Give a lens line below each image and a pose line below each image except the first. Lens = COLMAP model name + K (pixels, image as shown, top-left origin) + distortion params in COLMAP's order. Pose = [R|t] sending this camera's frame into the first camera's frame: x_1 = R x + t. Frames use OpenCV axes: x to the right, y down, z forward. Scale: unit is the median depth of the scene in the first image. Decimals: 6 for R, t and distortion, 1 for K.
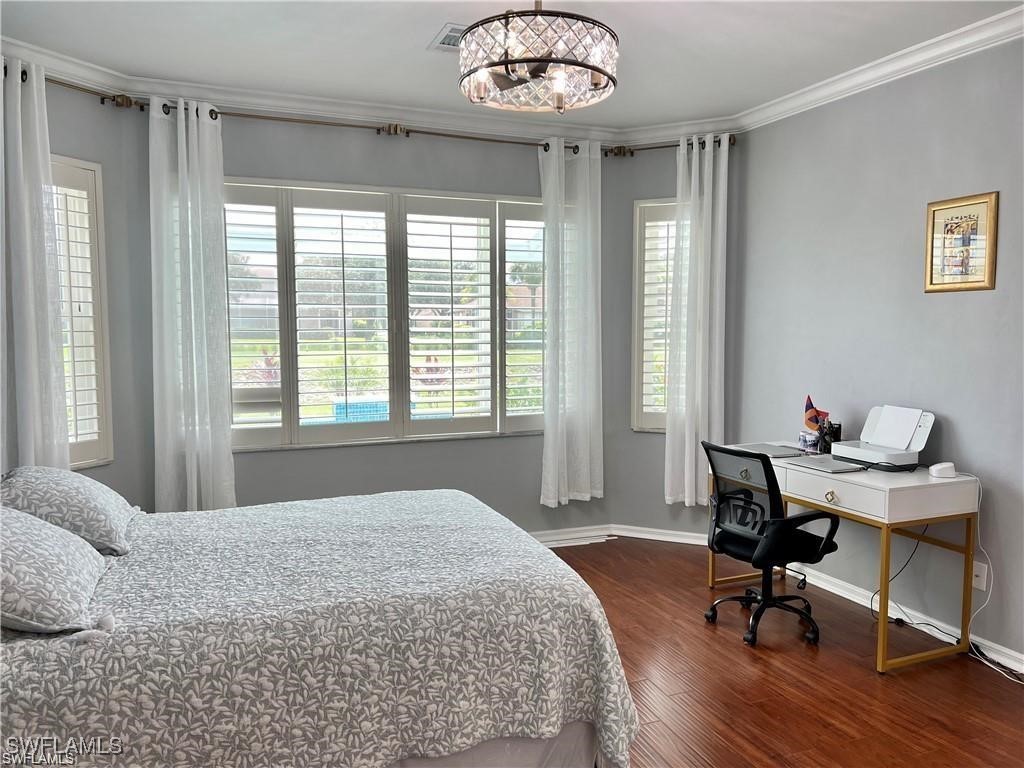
lens RADIAL K [[770.7, 0, 517.6], [0, 770.7, 385.7], [0, 0, 1]] dist [0.010082, 0.004655]
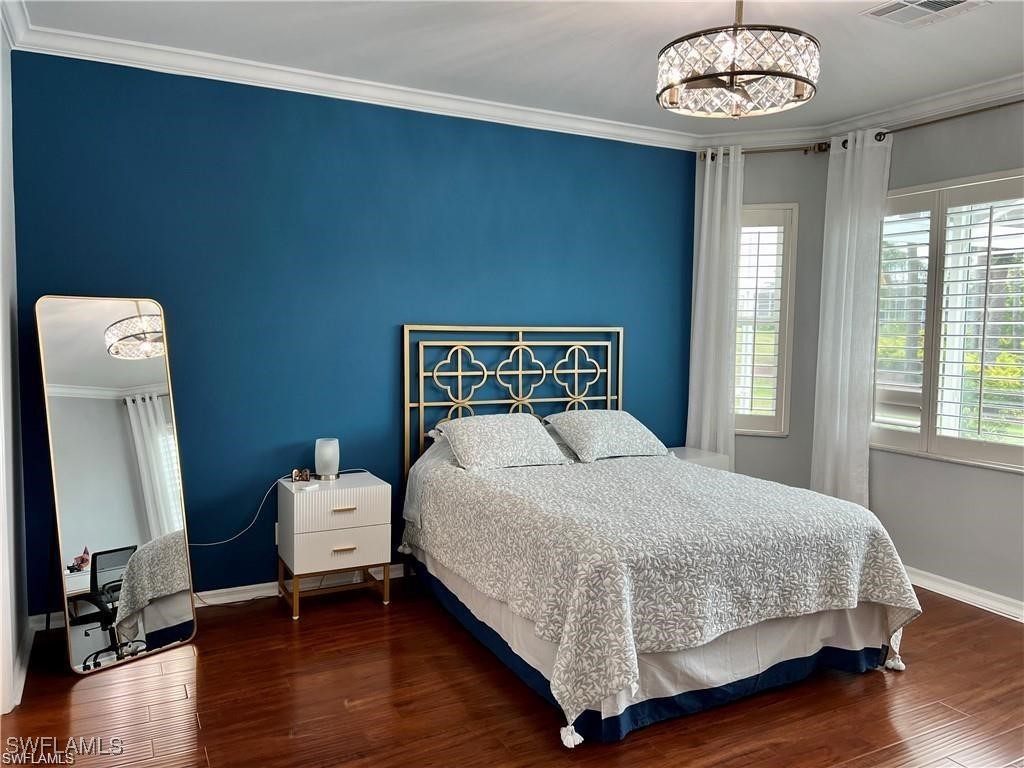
lens RADIAL K [[770.7, 0, 517.1], [0, 770.7, 384.4], [0, 0, 1]] dist [0.010082, 0.004655]
pose [[0.093363, 0.081599, -0.992283, 0.650307], [-0.090331, 0.993220, 0.073177, -0.035900], [0.991526, 0.082802, 0.100101, 0.399545]]
